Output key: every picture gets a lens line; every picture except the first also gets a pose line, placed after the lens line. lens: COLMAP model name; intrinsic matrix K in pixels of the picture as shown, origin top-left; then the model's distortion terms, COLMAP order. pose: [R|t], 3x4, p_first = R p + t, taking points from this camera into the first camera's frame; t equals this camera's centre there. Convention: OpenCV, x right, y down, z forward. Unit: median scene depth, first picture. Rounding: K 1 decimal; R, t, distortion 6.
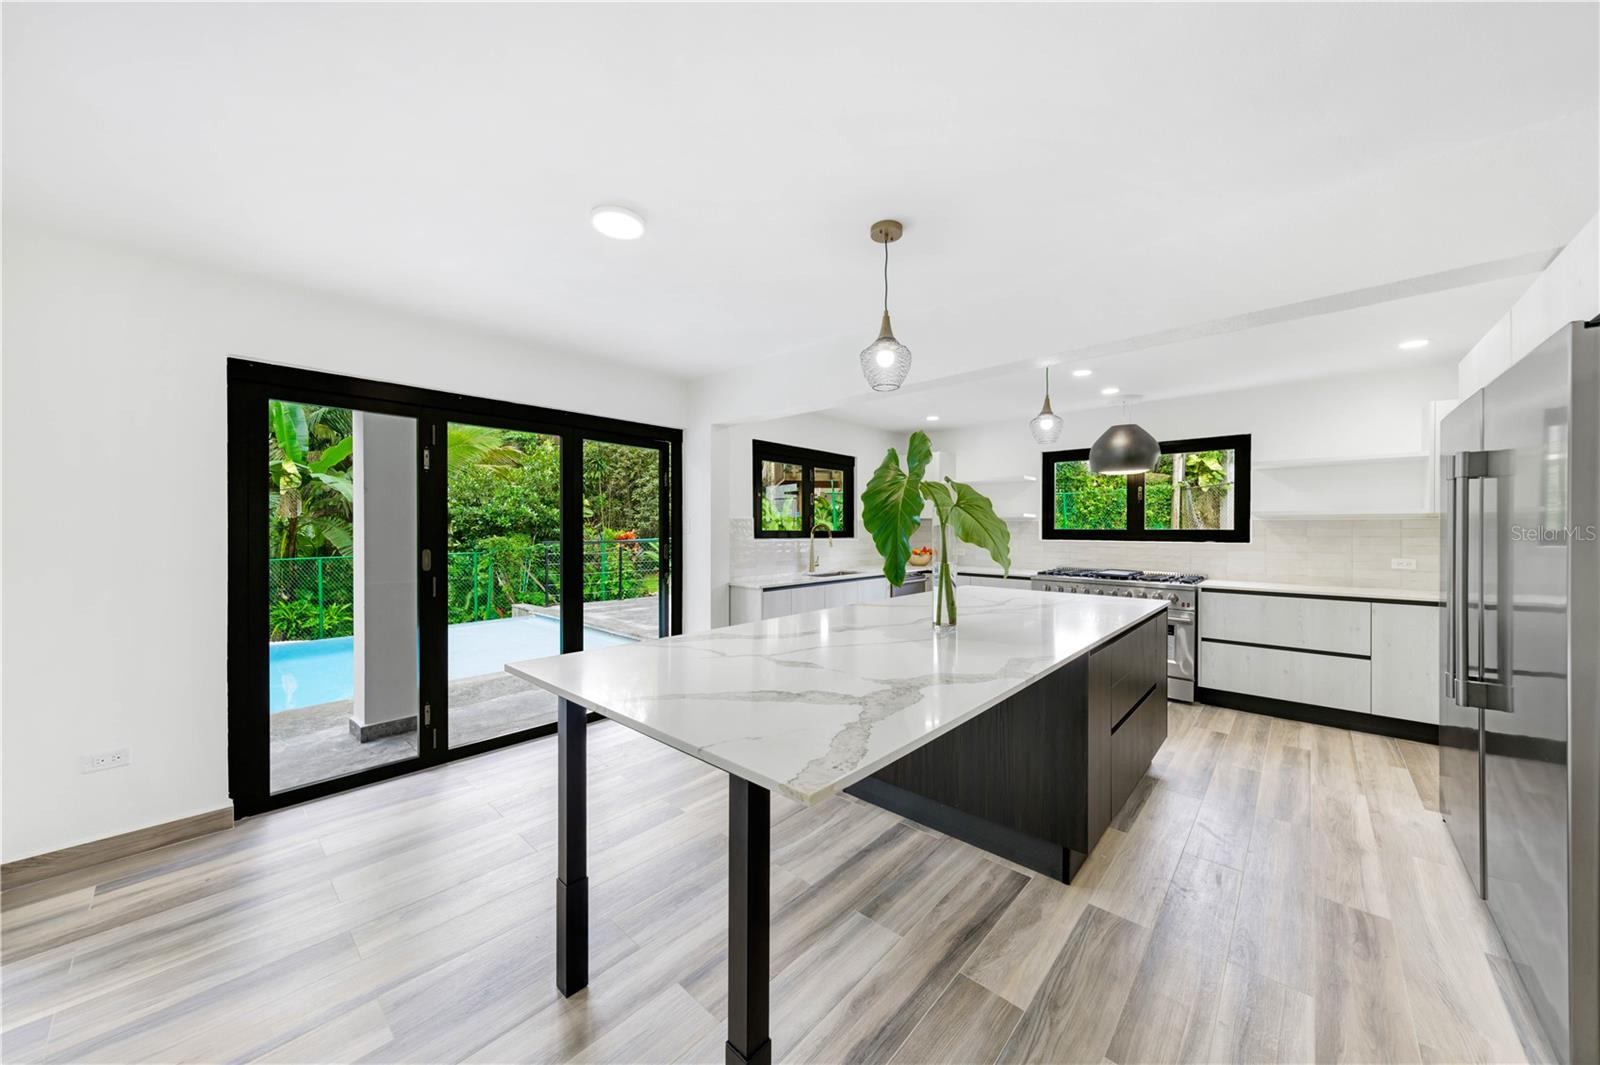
lens RADIAL K [[551.5, 0, 795.8], [0, 551.5, 530.4], [0, 0, 1]] dist [0.001726, 0.000076]
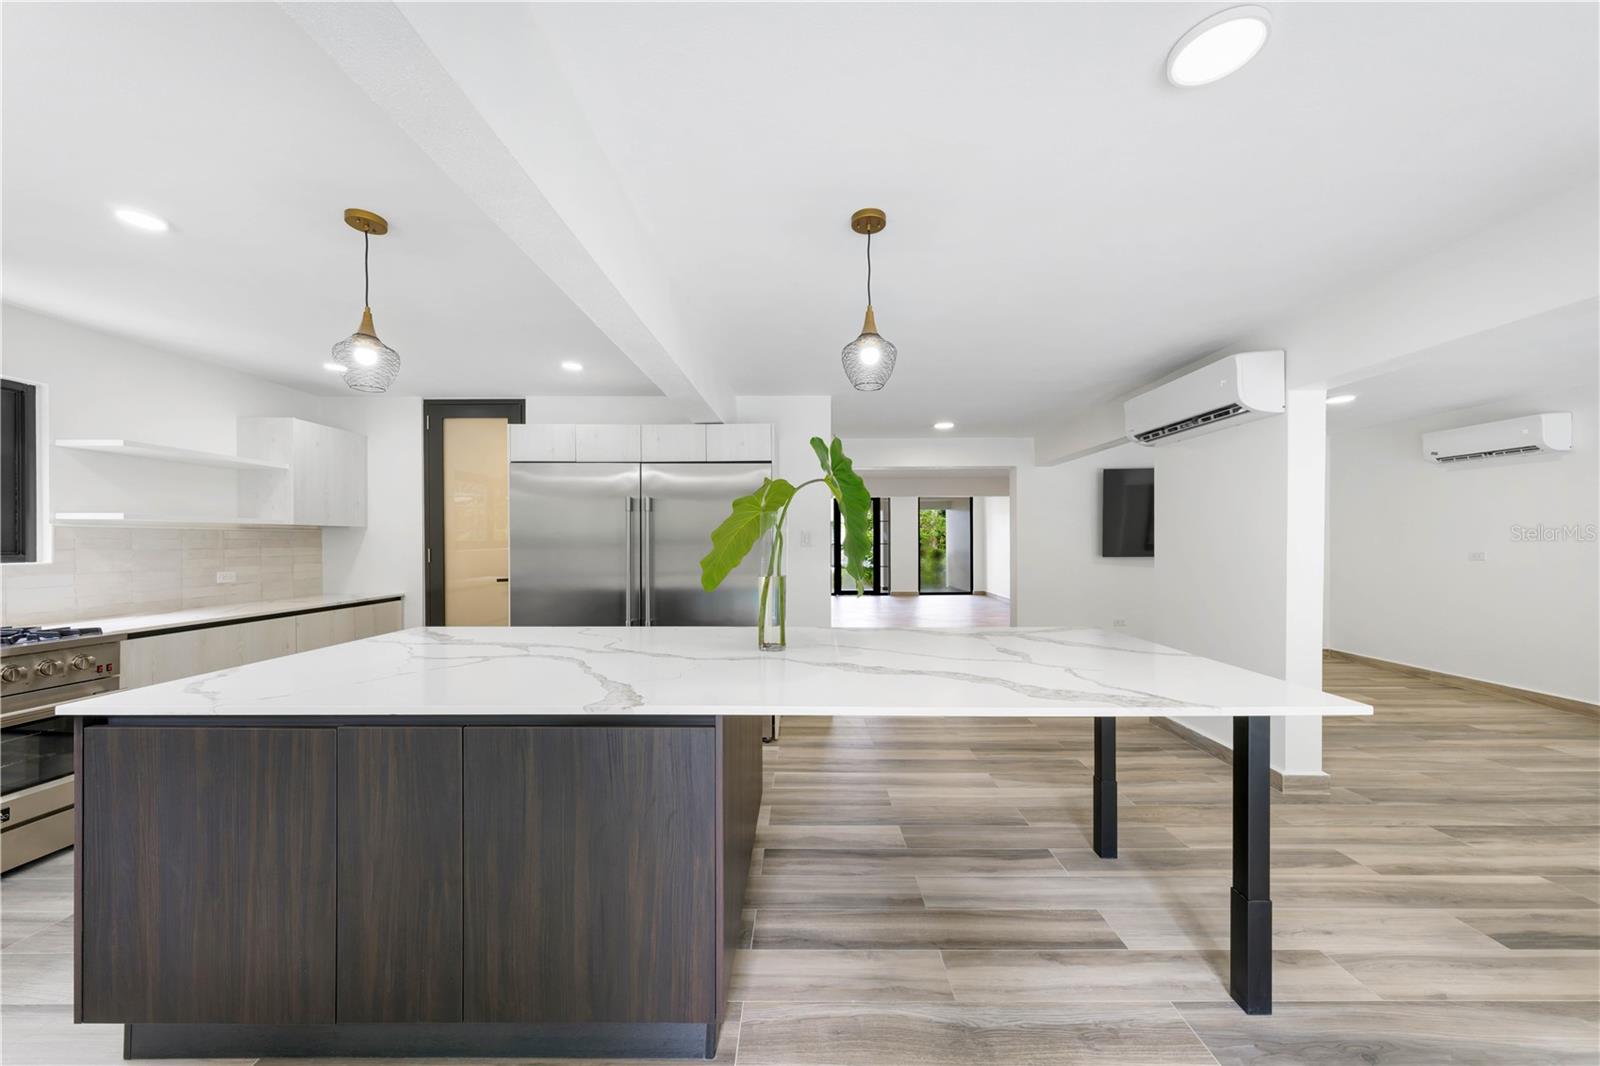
lens RADIAL K [[532.6, 0, 806.3], [0, 532.6, 539.4], [0, 0, 1]] dist [-0.000234, 0.000011]
pose [[-0.659093, -0.000447, 0.752062, -0.451545], [0.005554, 0.999970, 0.005463, -0.004714], [-0.752041, 0.007777, -0.659070, 1.681690]]
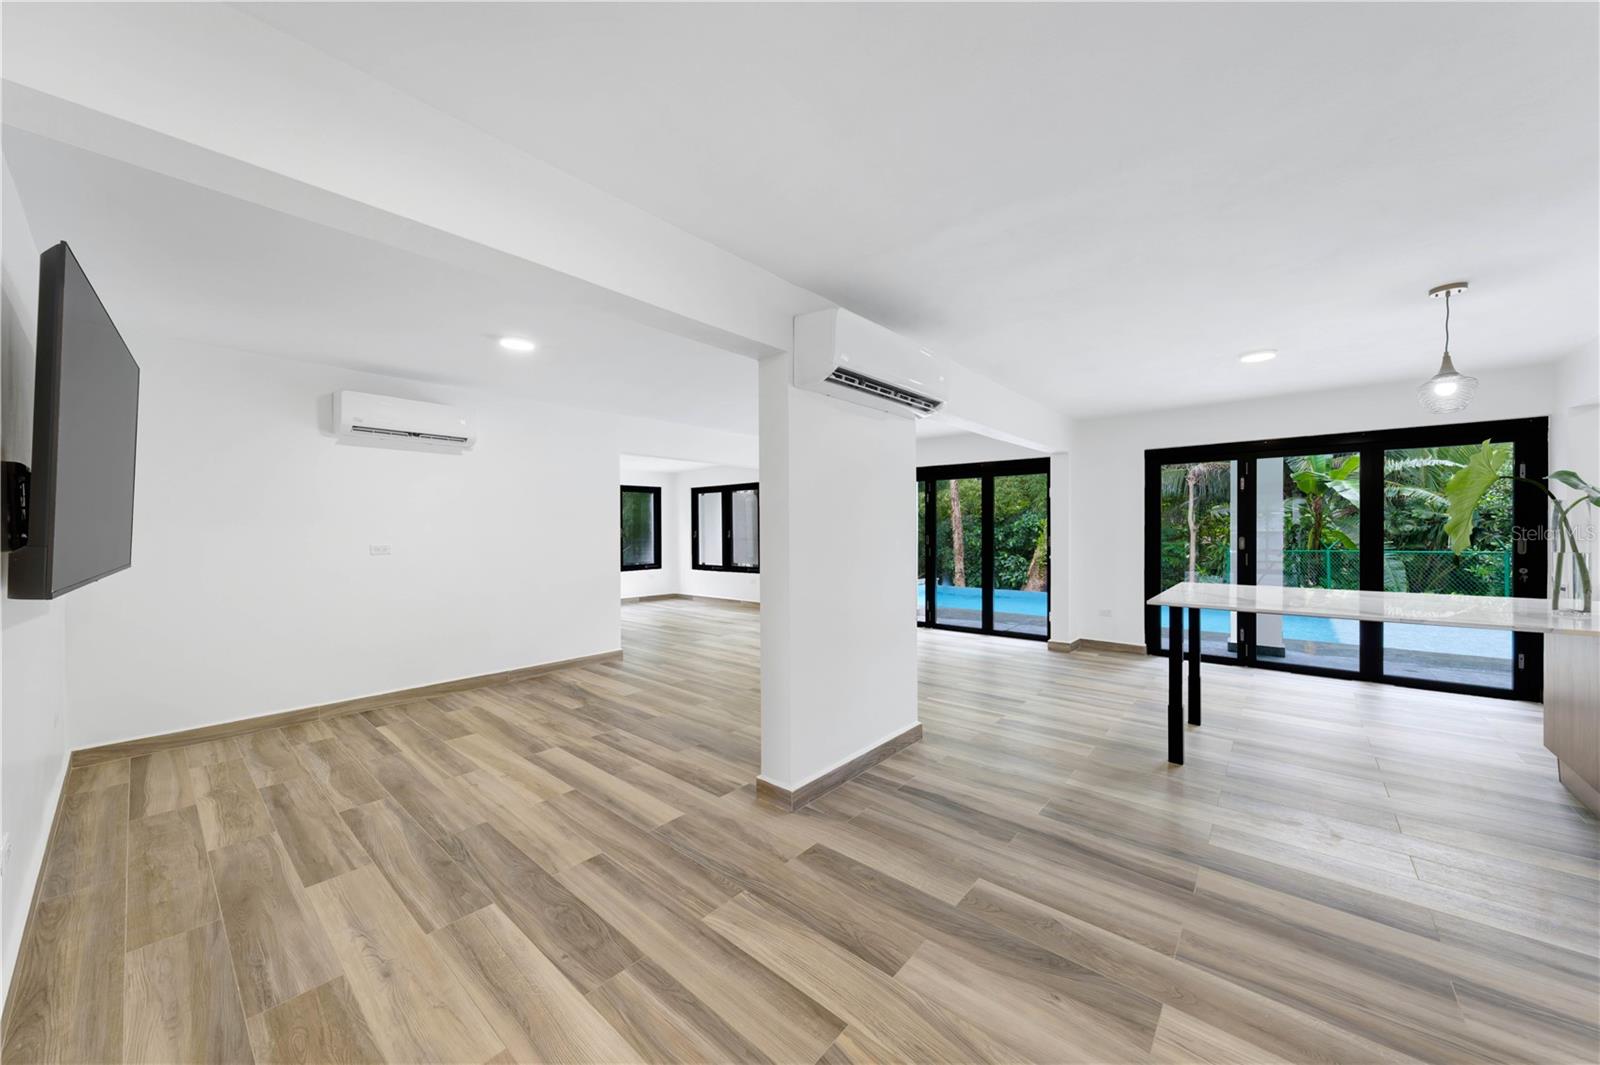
lens RADIAL K [[551.5, 0, 795.8], [0, 551.5, 530.4], [0, 0, 1]] dist [0.001726, 0.000076]
pose [[-0.006994, 0.006016, -0.999957, 1.446583], [-0.002004, 0.999980, 0.006030, 0.008844], [0.999974, 0.002046, -0.006982, -0.488802]]
